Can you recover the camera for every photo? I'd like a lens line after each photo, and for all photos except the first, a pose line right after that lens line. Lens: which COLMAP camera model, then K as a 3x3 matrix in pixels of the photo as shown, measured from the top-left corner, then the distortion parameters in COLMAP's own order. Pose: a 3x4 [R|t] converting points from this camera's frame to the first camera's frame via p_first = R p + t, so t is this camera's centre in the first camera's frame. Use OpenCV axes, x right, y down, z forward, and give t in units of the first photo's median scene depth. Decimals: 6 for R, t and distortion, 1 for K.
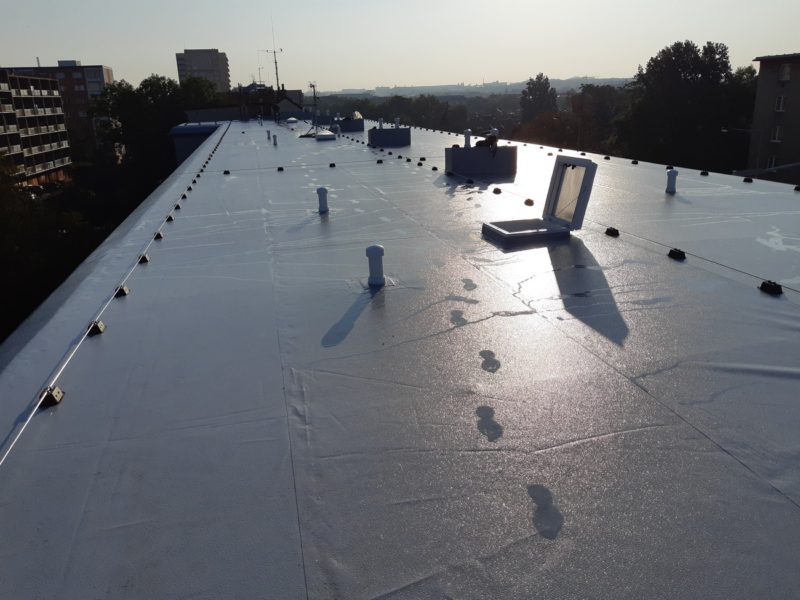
lens RADIAL K [[616.8, 0, 400.0], [0, 616.8, 300.0], [0, 0, 1]] dist [0.037861, -0.083782]
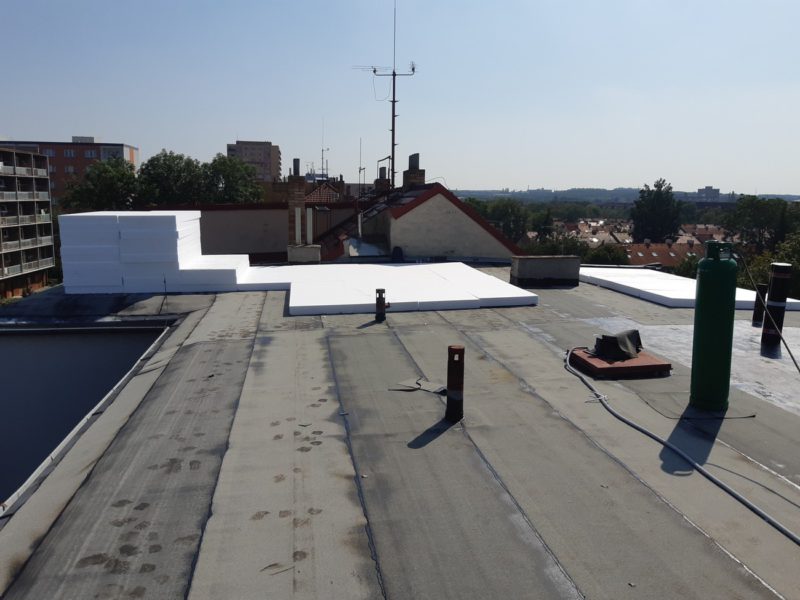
lens RADIAL K [[612.4, 0, 400.0], [0, 612.4, 300.0], [0, 0, 1]] dist [0.056967, -0.120367]
pose [[0.996760, 0.057152, -0.056604, -0.082586], [-0.065077, 0.986566, -0.149841, -0.102203], [0.047280, 0.153039, 0.987088, 0.317437]]
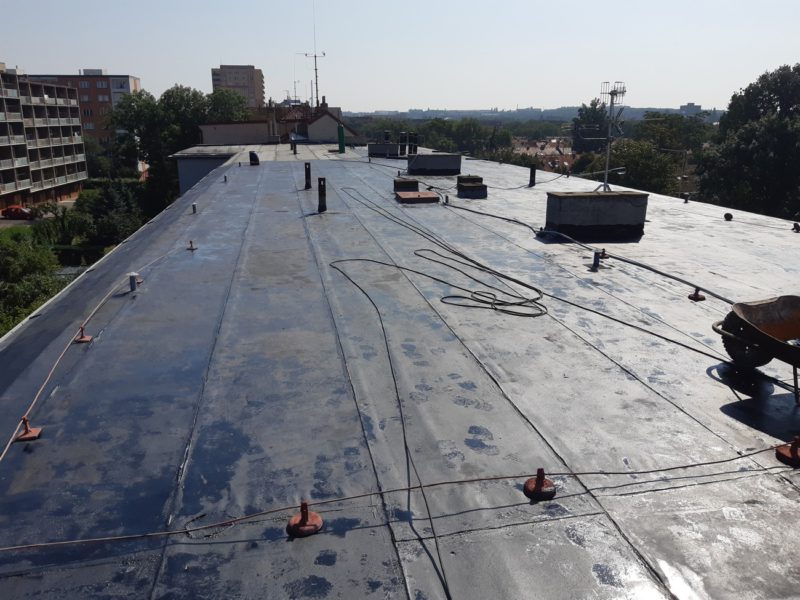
lens RADIAL K [[616.8, 0, 400.0], [0, 616.8, 300.0], [0, 0, 1]] dist [0.037861, -0.083782]
pose [[0.998315, 0.043835, -0.038014, -0.024639], [-0.045069, 0.998463, -0.032249, -0.033375], [0.036542, 0.033908, 0.998757, 0.108362]]
